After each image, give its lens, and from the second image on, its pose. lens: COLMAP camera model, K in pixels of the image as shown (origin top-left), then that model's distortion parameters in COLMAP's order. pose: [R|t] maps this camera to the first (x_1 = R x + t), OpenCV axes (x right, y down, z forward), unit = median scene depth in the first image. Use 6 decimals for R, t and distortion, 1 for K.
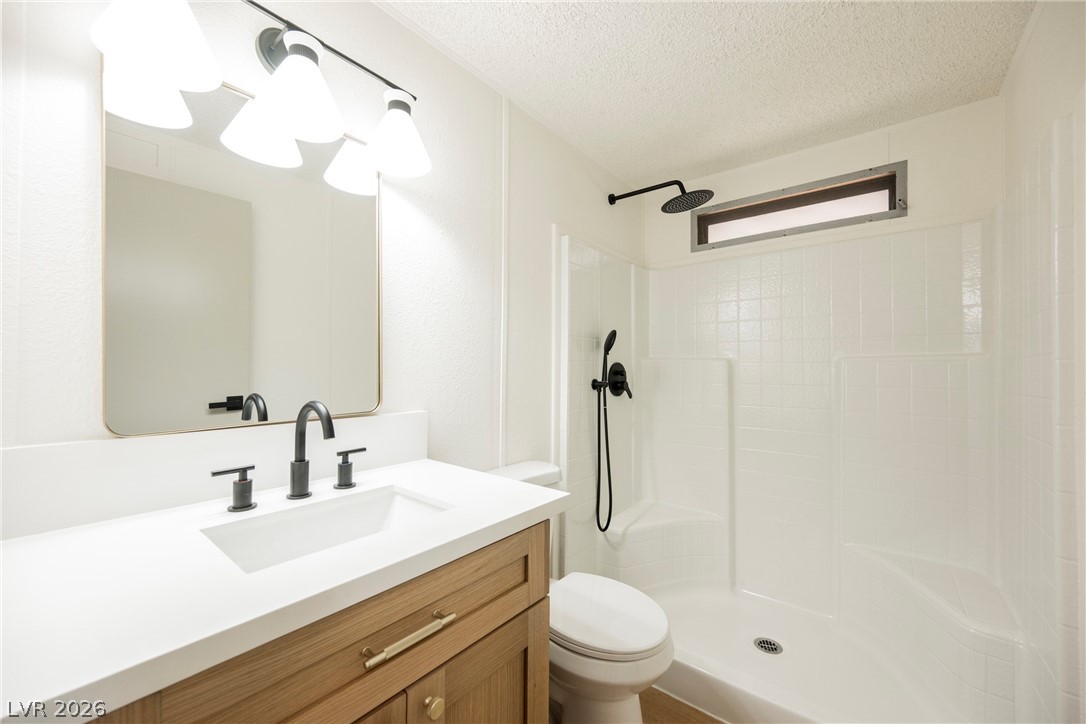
lens RADIAL K [[429.5, 0, 544.5], [0, 429.5, 362.7], [0, 0, 1]] dist [0.000378, -0.000331]
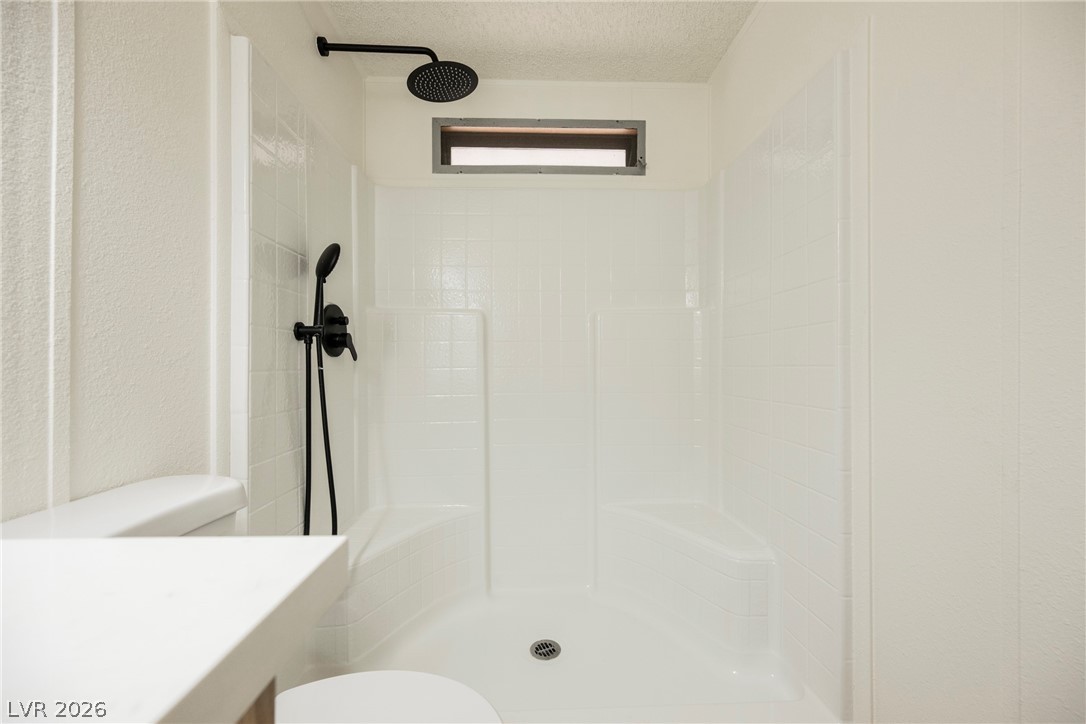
lens RADIAL K [[429.5, 0, 544.5], [0, 429.5, 362.7], [0, 0, 1]] dist [0.000378, -0.000331]
pose [[0.753116, -0.006113, 0.657859, -0.017779], [0.000306, 0.999960, 0.008942, 0.089464], [-0.657888, -0.006533, 0.753088, 0.339234]]
